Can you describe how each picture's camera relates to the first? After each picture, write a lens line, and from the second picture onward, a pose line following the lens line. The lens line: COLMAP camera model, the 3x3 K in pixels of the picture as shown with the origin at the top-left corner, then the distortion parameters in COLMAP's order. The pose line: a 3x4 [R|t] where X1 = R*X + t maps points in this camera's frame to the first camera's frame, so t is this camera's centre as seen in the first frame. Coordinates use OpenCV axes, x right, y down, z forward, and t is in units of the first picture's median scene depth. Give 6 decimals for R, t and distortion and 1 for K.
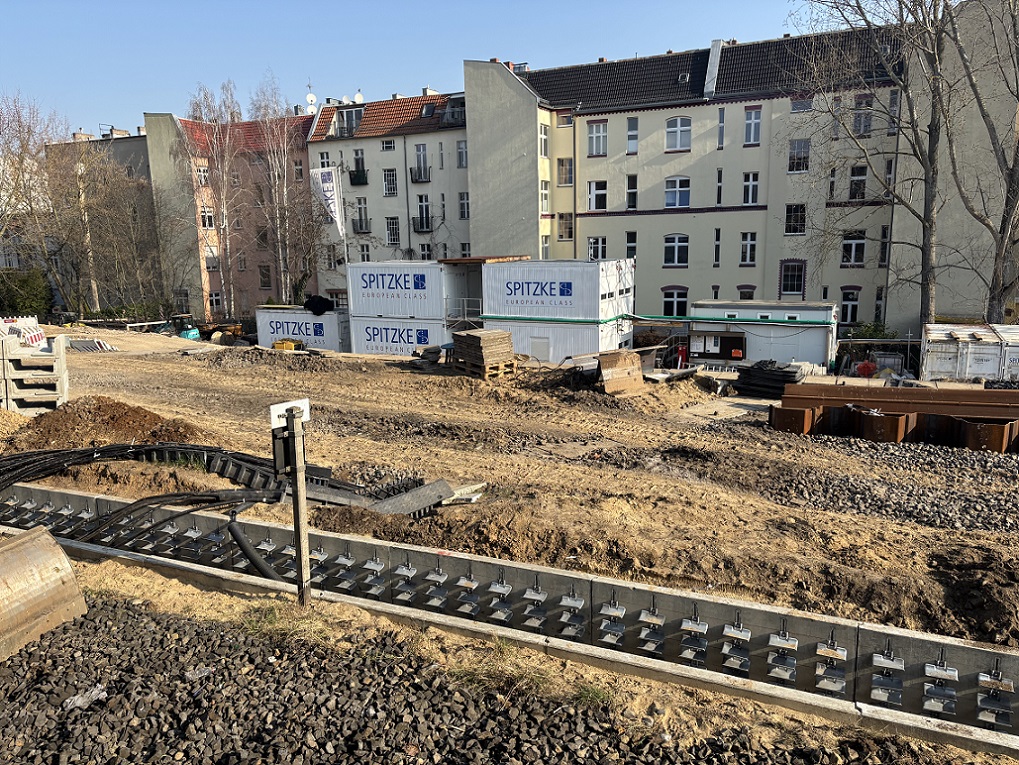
lens RADIAL K [[772.6, 0, 509.5], [0, 772.6, 382.5], [0, 0, 1]] dist [0.087394, -0.100753]
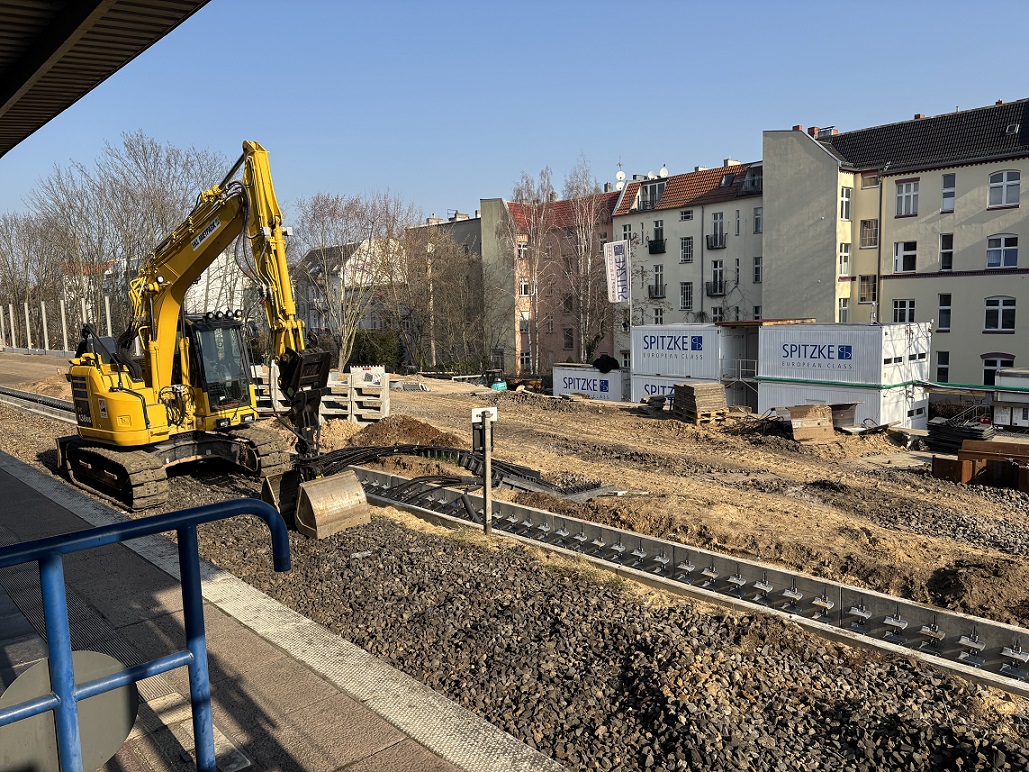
lens RADIAL K [[780.2, 0, 514.5], [0, 780.2, 386.0], [0, 0, 1]] dist [0.087394, -0.100753]
pose [[0.925933, 0.037394, -0.375833, 0.062215], [-0.065965, 0.995803, -0.063437, 0.012579], [0.371883, 0.083531, 0.924514, -0.079635]]
